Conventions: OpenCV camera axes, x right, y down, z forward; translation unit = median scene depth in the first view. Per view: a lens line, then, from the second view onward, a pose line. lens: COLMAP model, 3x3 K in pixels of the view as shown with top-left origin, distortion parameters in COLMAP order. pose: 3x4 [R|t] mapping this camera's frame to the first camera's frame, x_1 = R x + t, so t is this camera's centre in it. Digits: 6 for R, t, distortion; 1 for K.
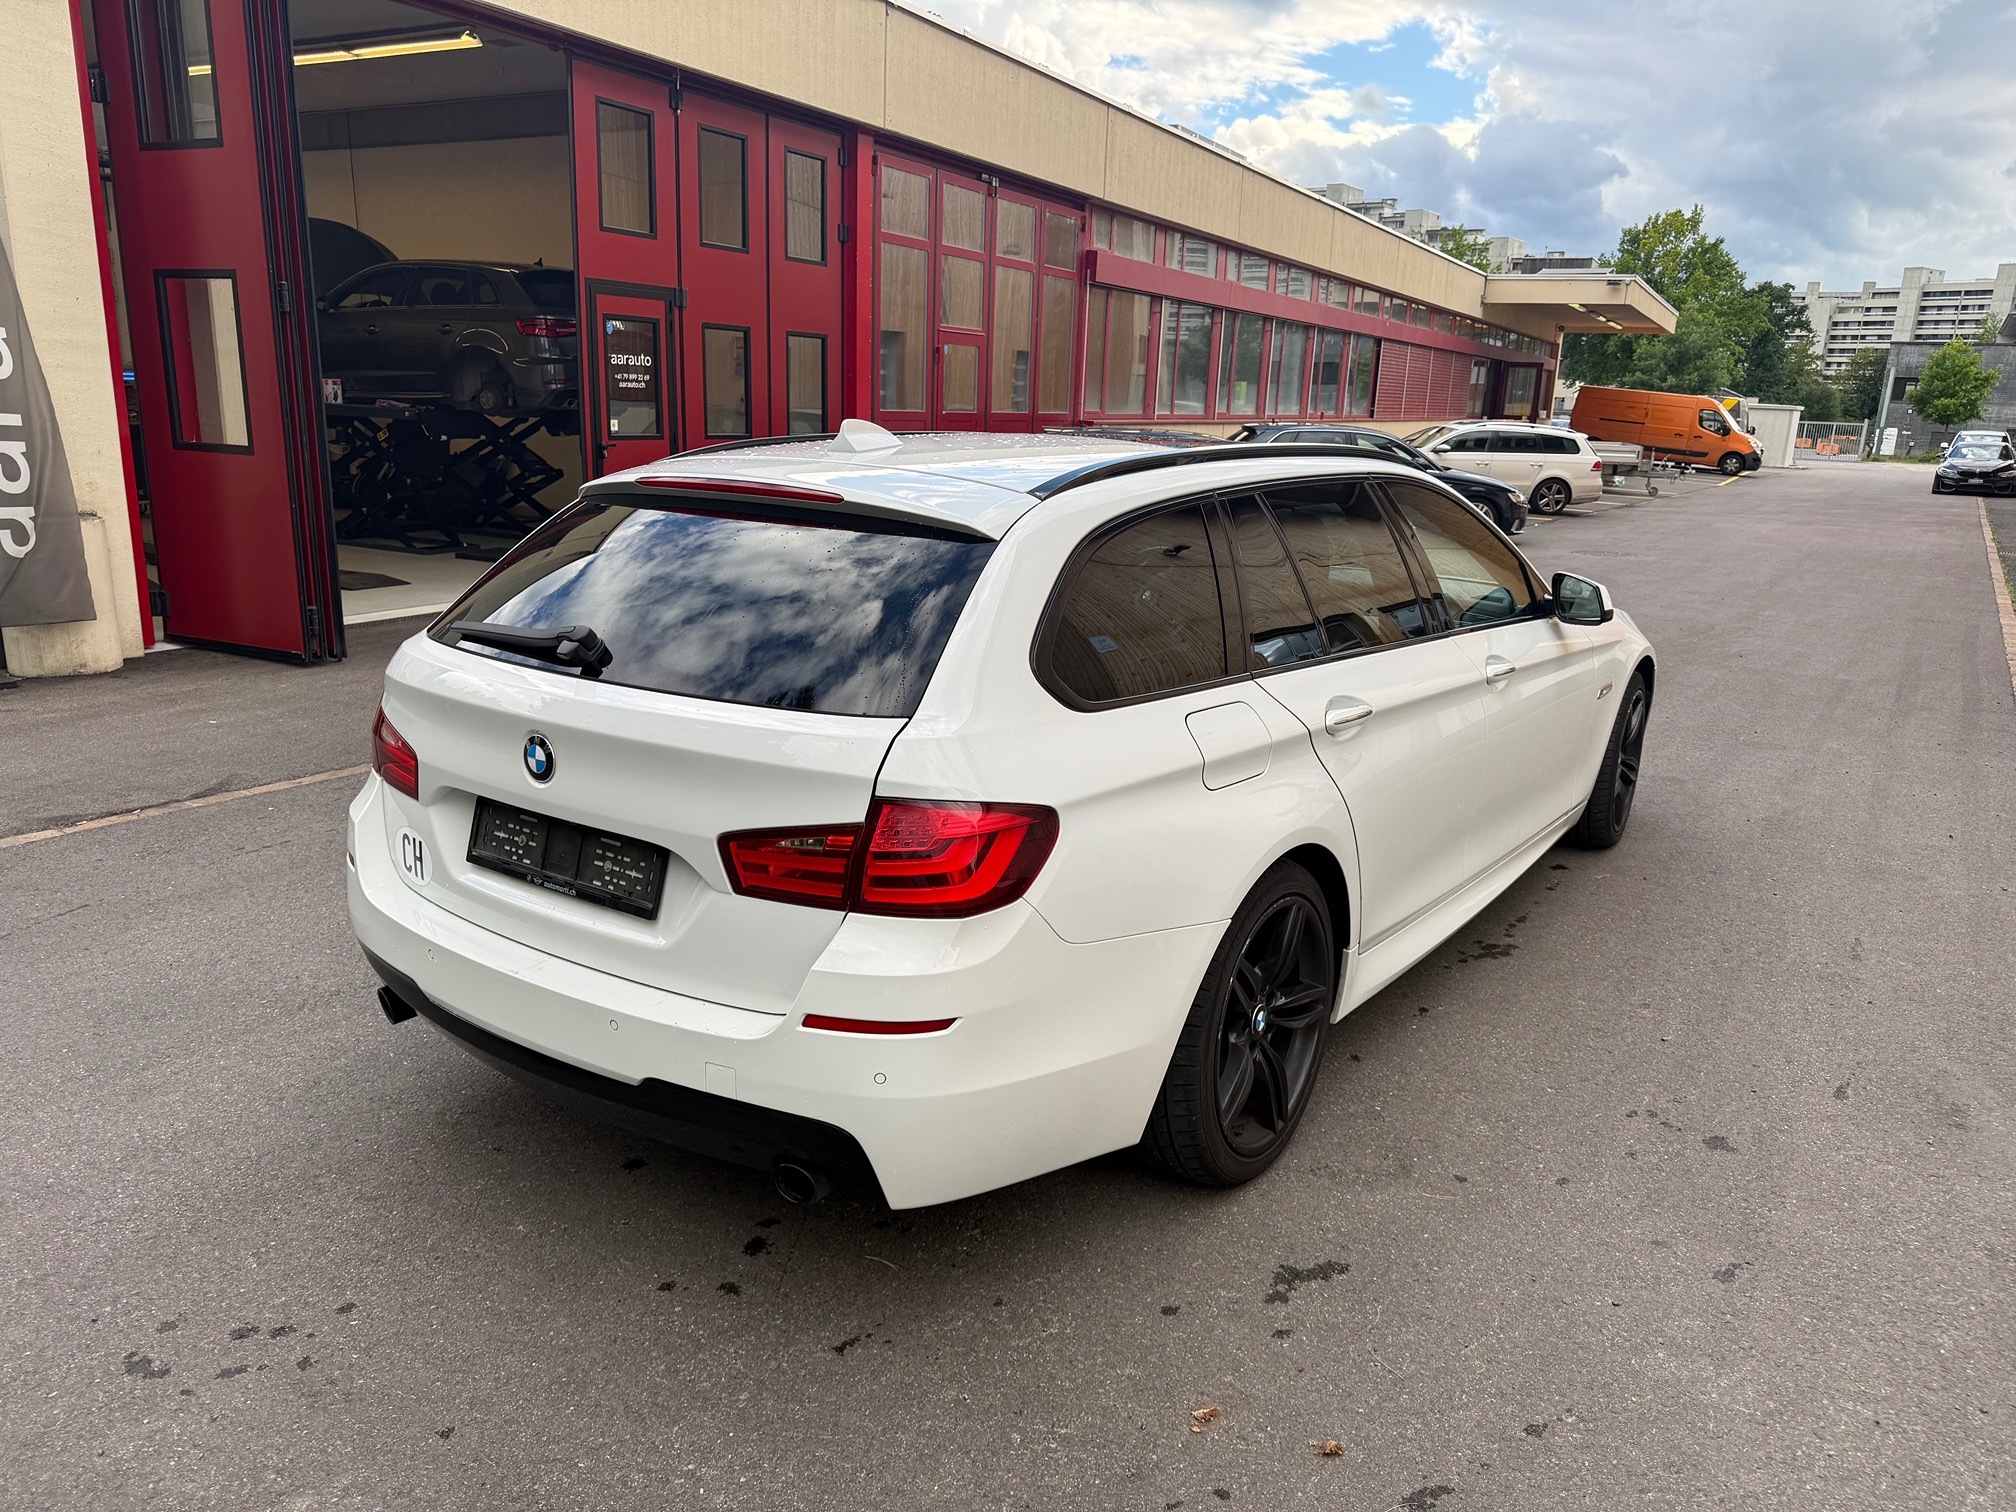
lens RADIAL K [[1408.9, 0, 1010.5], [0, 1408.9, 762.0], [0, 0, 1]] dist [0.038715, -0.057823]
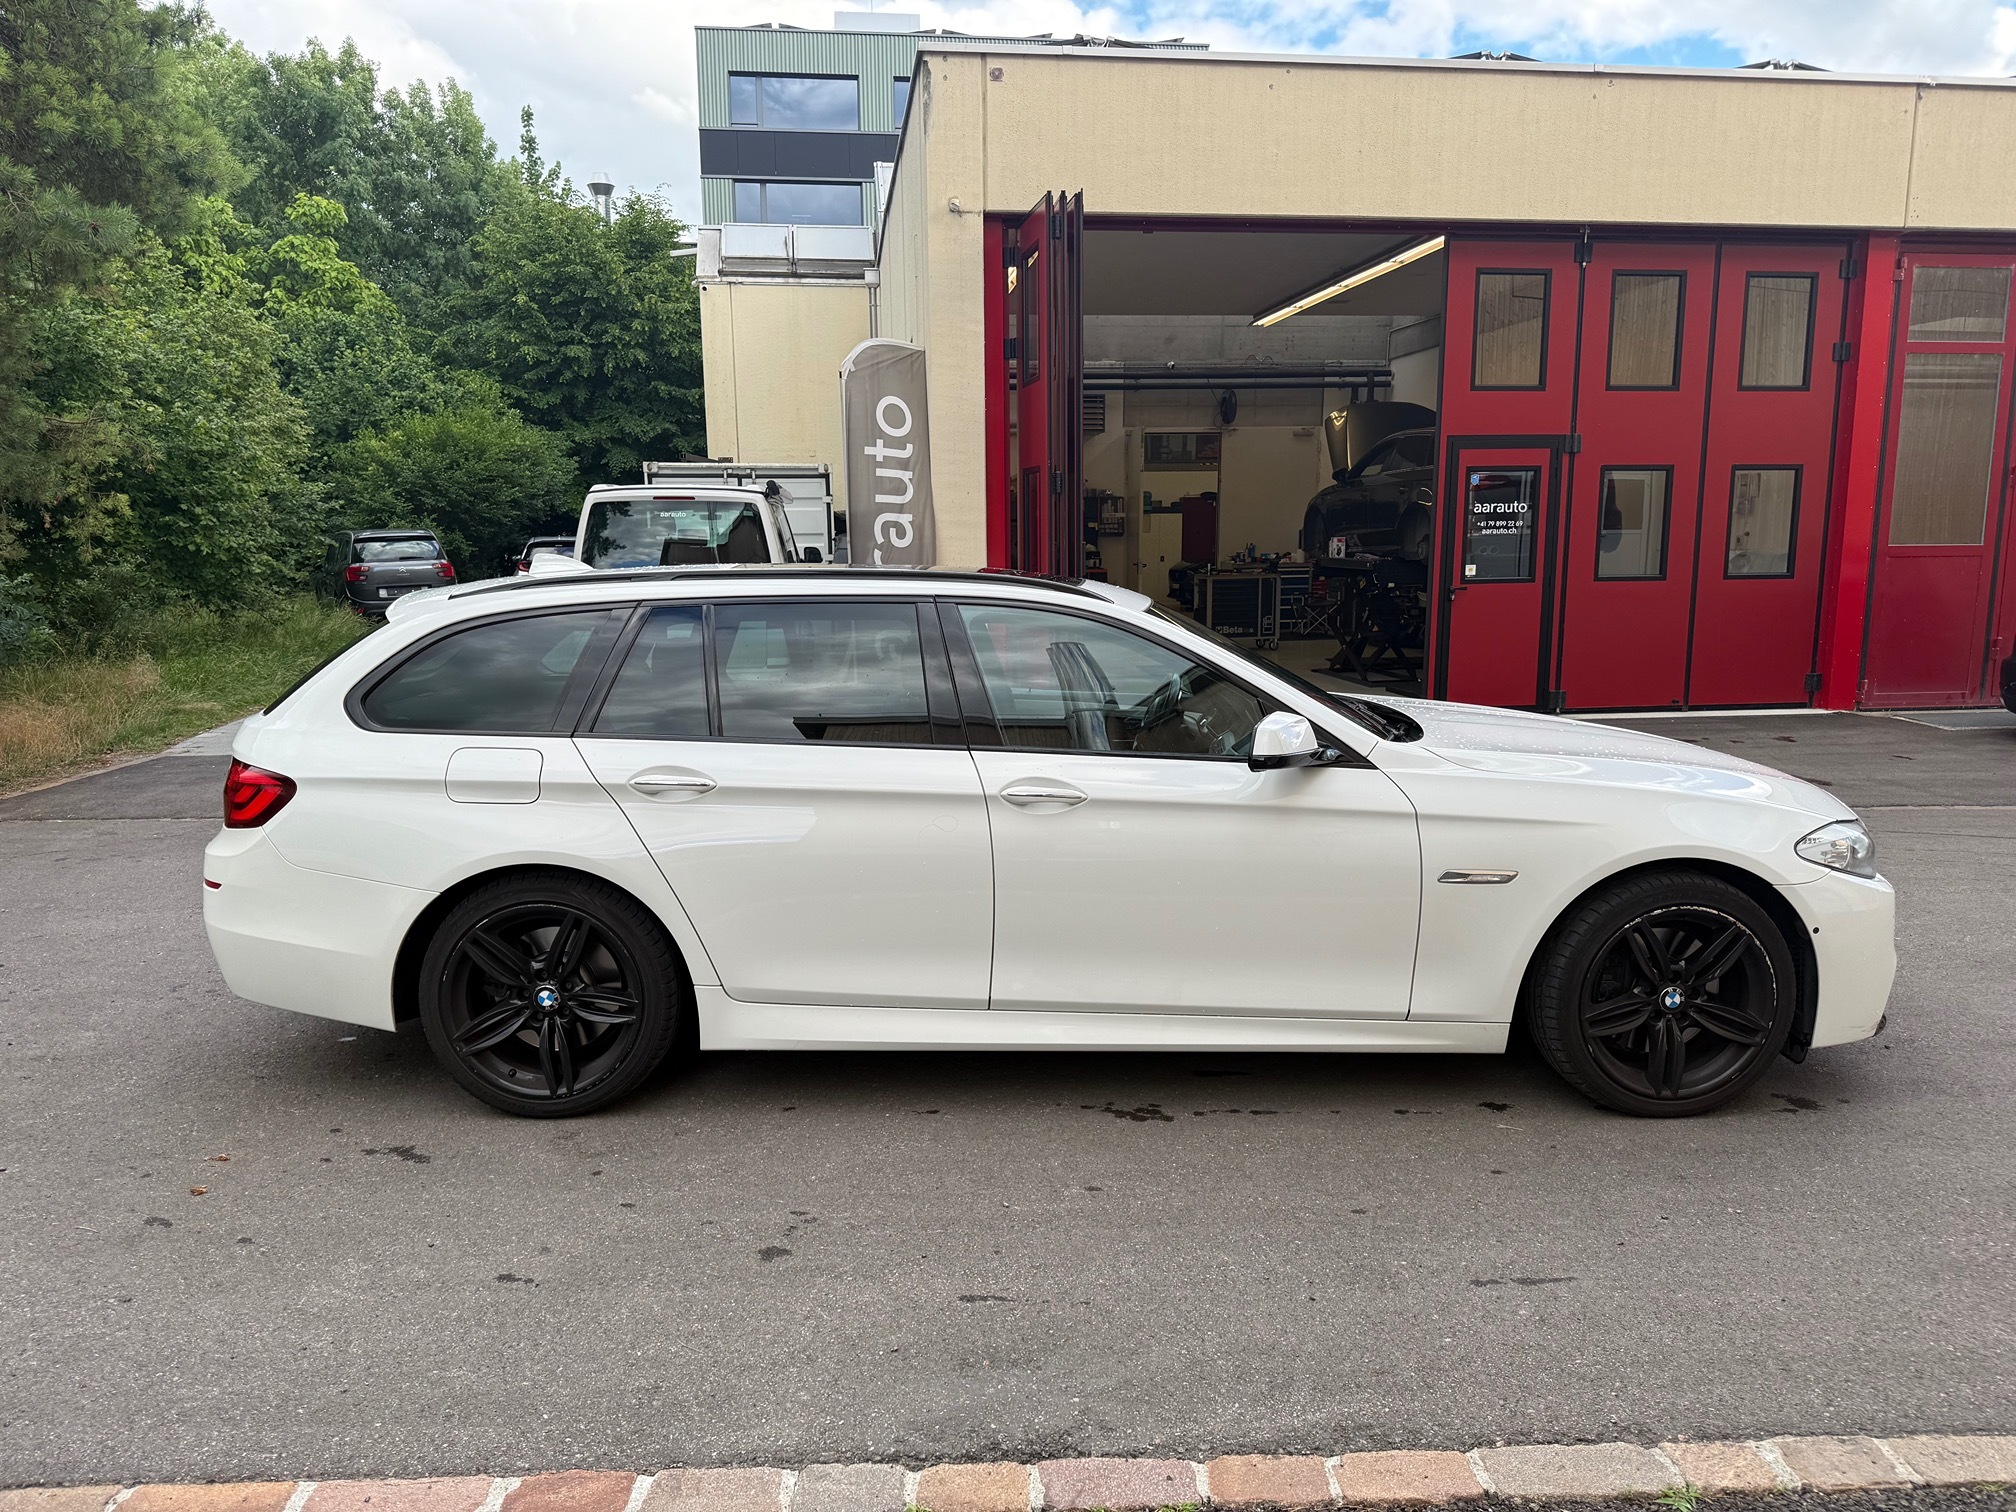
lens RADIAL K [[1408.9, 0, 1010.5], [0, 1408.9, 762.0], [0, 0, 1]] dist [0.038715, -0.057823]
pose [[0.578598, 0.093648, -0.810219, 0.398906], [-0.178918, 0.983764, -0.014063, -0.024437], [0.795747, 0.153099, 0.585959, 0.146337]]
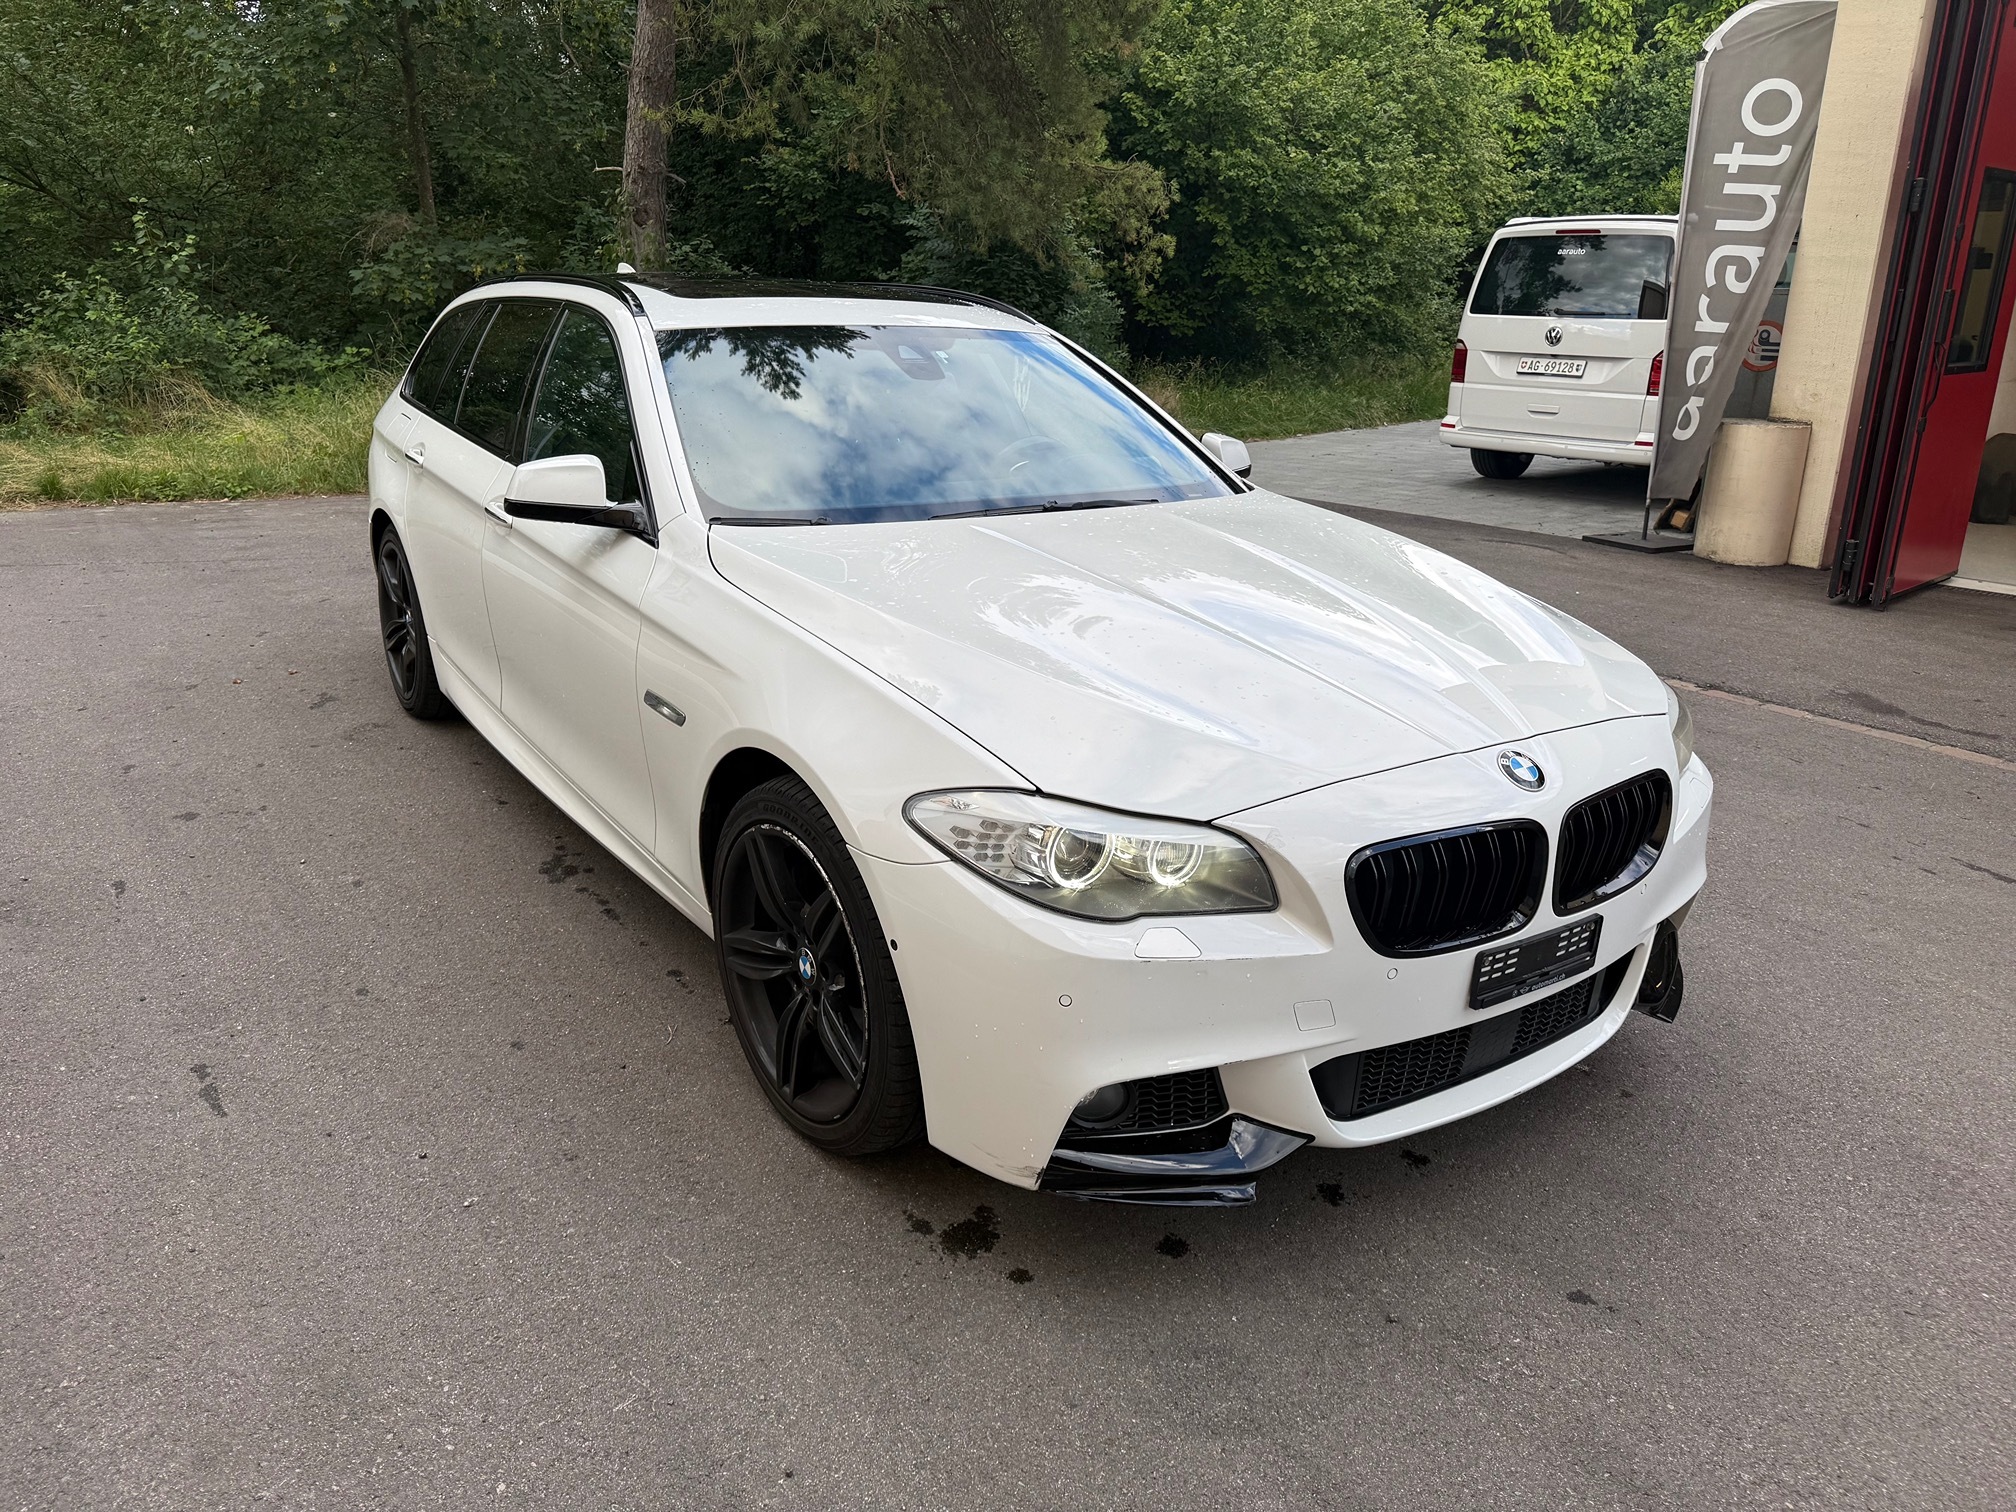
lens RADIAL K [[1424.7, 0, 1000.6], [0, 1424.7, 709.4], [0, 0, 1]] dist [0.052843, -0.041429]
pose [[-0.349778, 0.232510, -0.907521, 0.407905], [-0.259486, 0.906766, 0.332328, -0.127433], [0.900179, 0.351730, -0.256833, 0.571335]]
